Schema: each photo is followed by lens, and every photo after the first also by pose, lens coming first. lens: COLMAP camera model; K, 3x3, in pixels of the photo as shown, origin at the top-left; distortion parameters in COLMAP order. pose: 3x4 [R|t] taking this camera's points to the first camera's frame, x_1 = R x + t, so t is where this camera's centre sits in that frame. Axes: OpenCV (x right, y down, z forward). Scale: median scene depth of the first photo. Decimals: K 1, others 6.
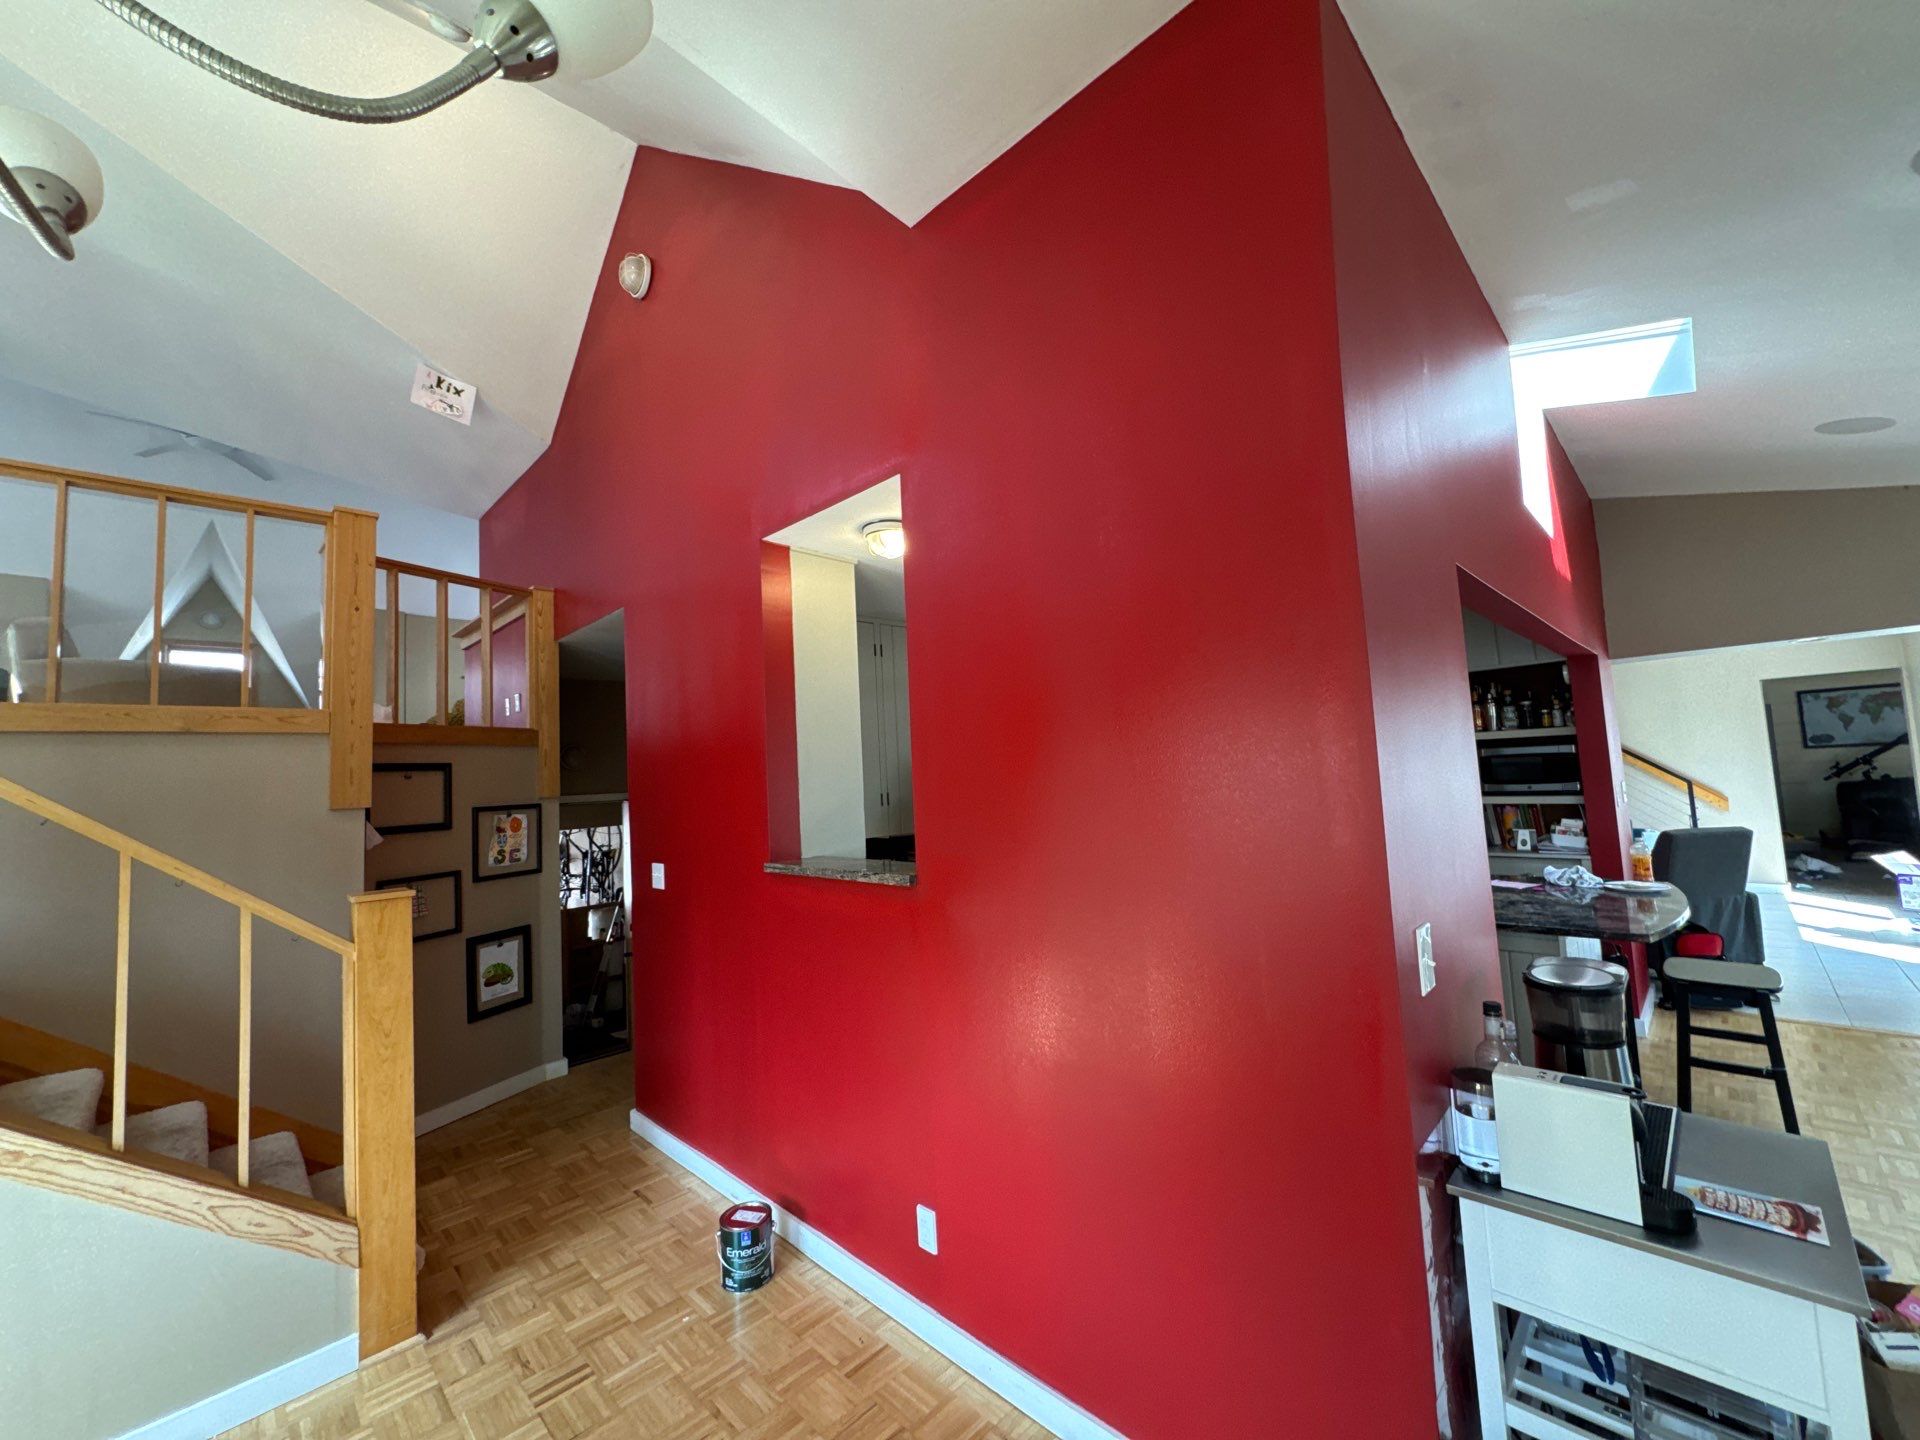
lens RADIAL K [[763.9, 0, 962.7], [0, 763.9, 718.8], [0, 0, 1]] dist [-0.003951, 0.000255]
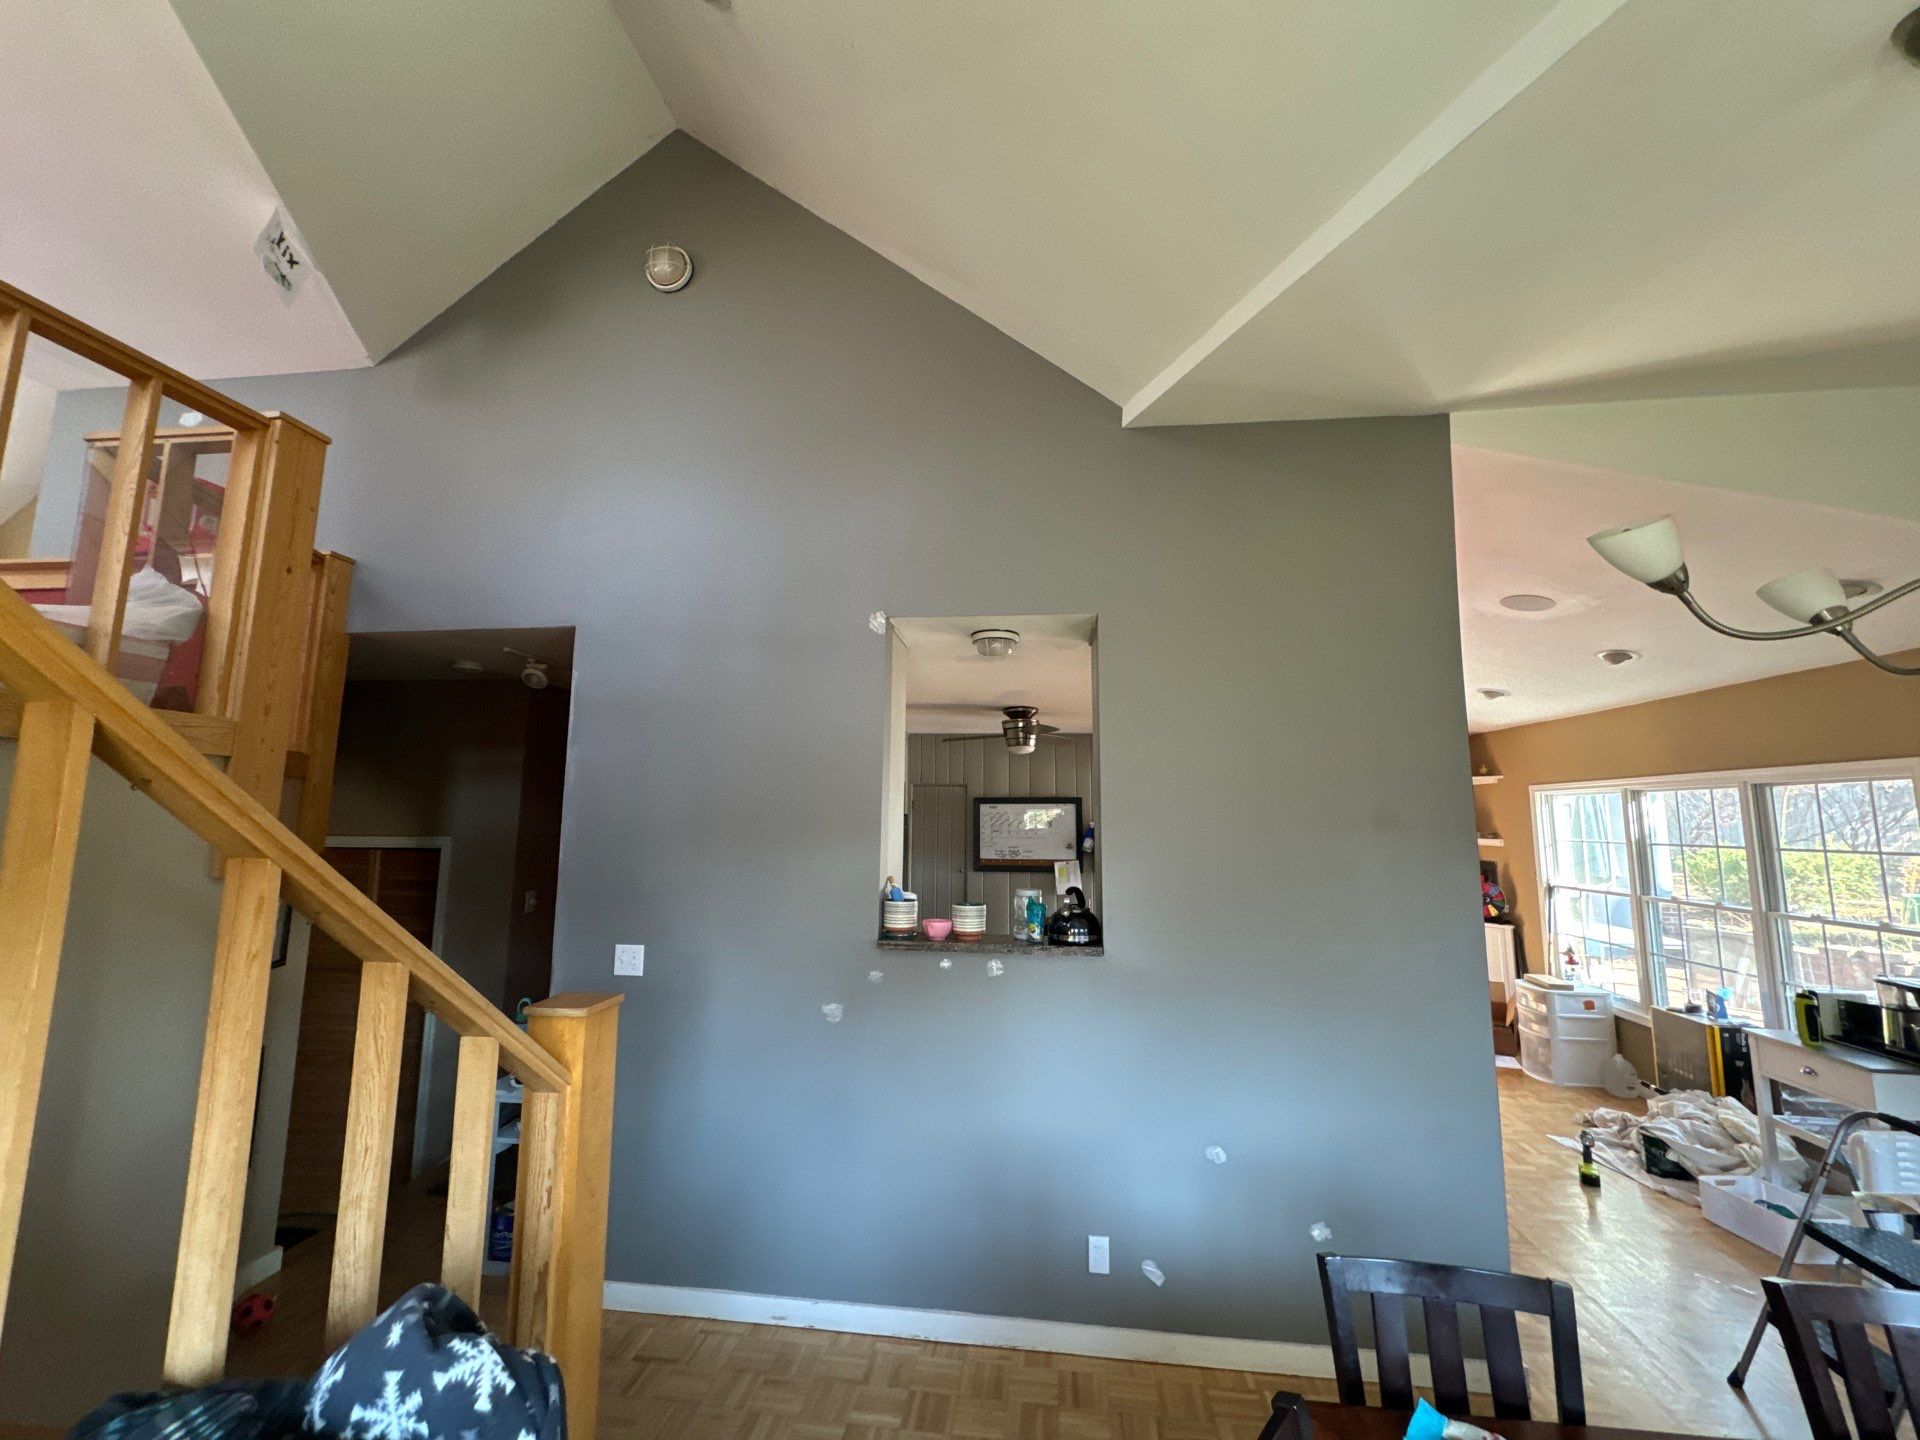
lens RADIAL K [[756.3, 0, 960.0], [0, 756.3, 720.0], [0, 0, 1]] dist [0.001564, 0.000153]
pose [[0.789373, 0.137907, 0.598224, -0.911411], [-0.094611, 0.990129, -0.103410, -0.003246], [-0.606580, 0.025031, 0.794628, 0.163059]]
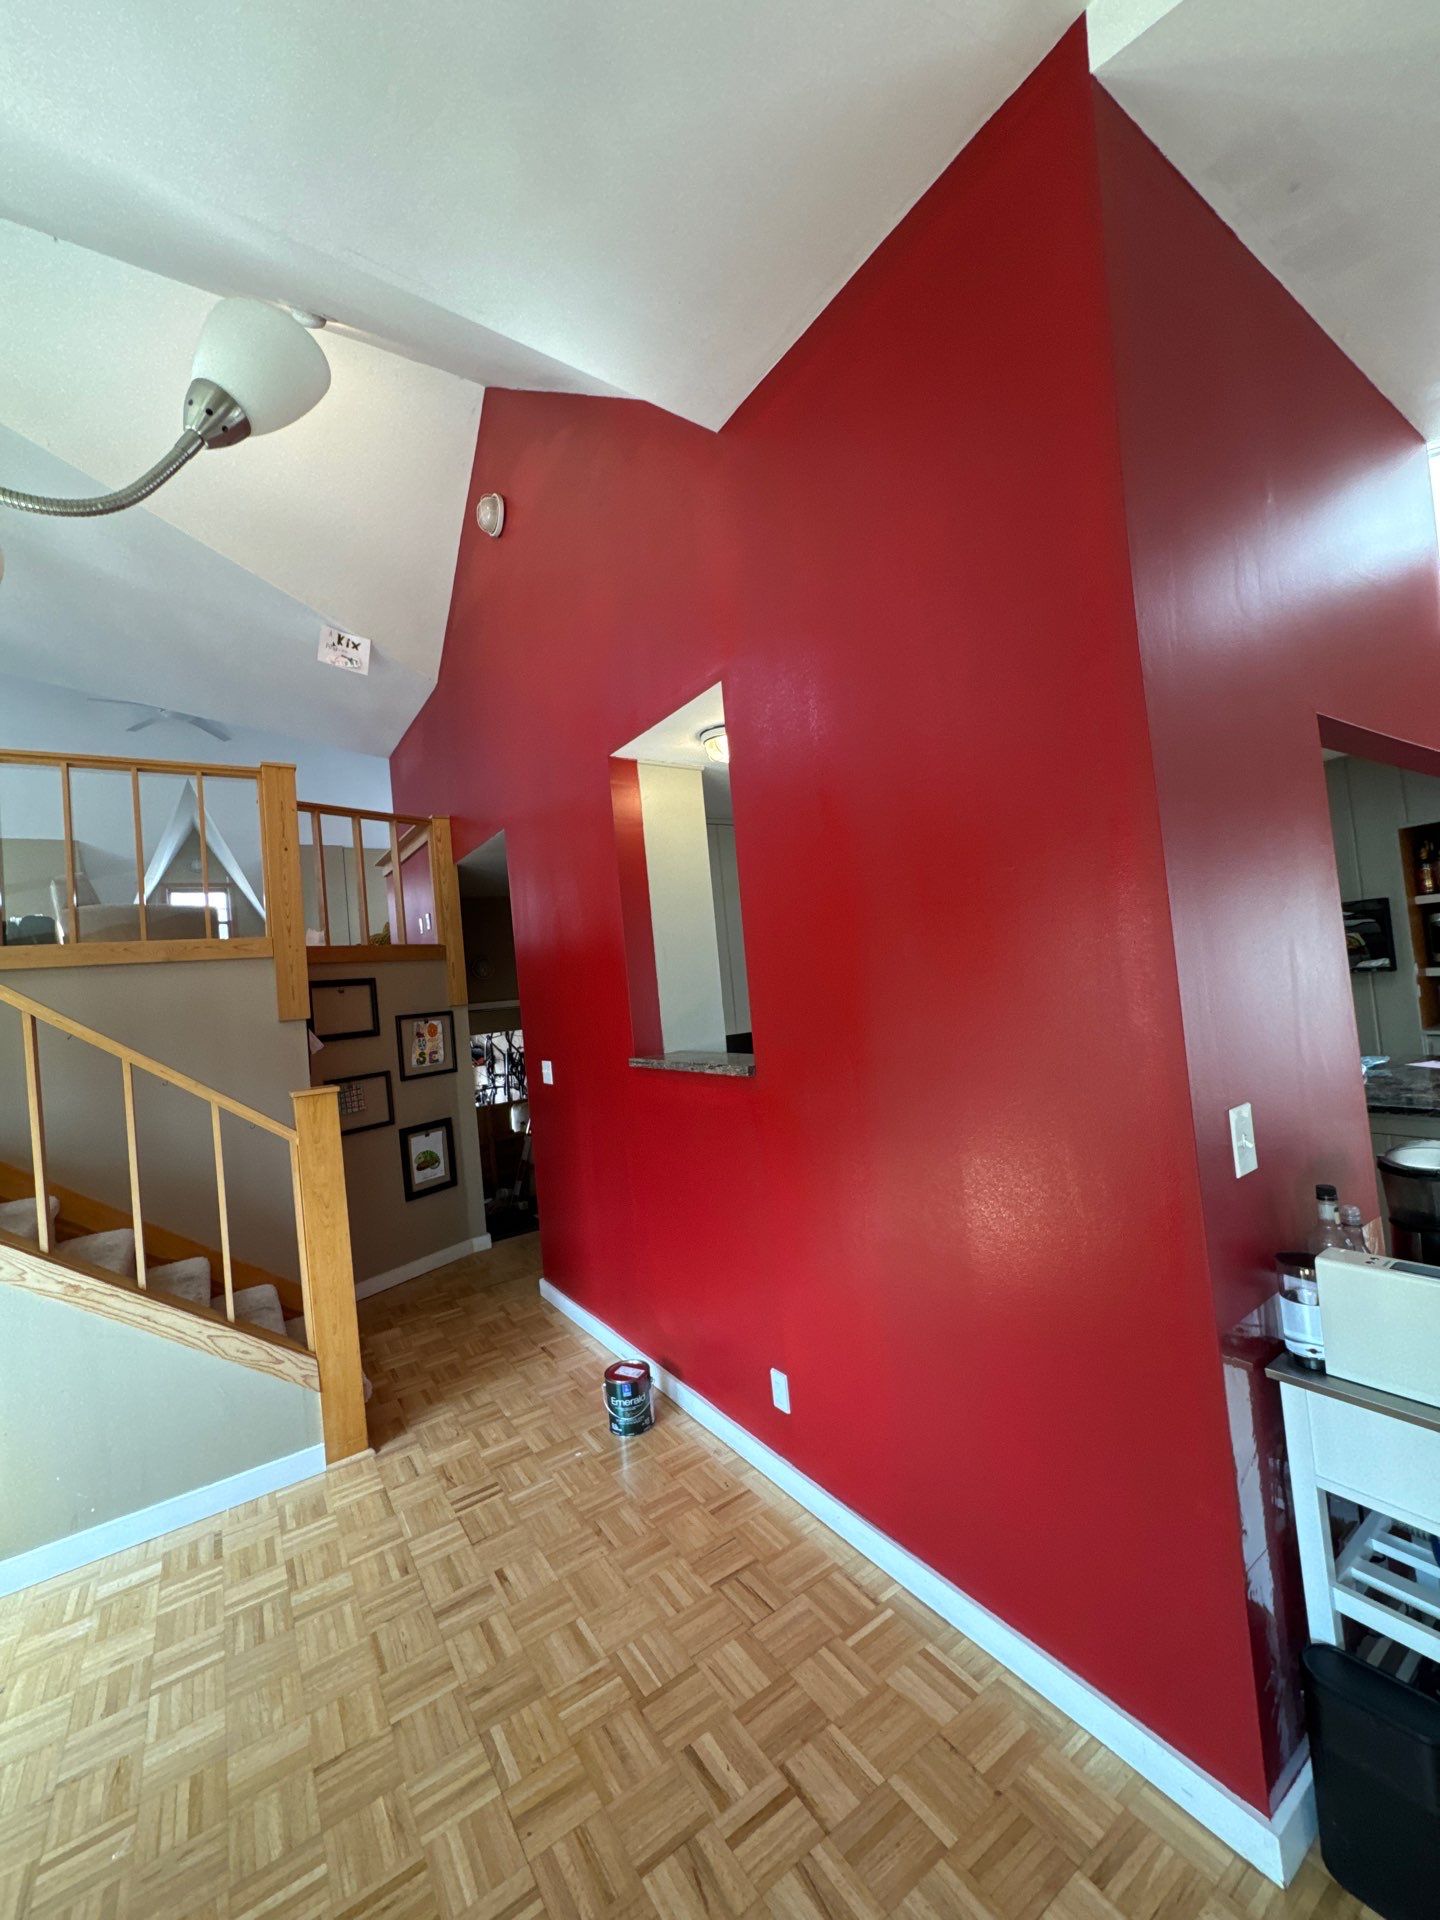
lens RADIAL K [[763.9, 0, 720.0], [0, 763.9, 960.0], [0, 0, 1]] dist [-0.003951, 0.000255]
pose [[0.979919, -0.044904, -0.194276, 0.094064], [0.056060, 0.997056, 0.052311, 0.000662], [0.191355, -0.062152, 0.979551, -0.031506]]
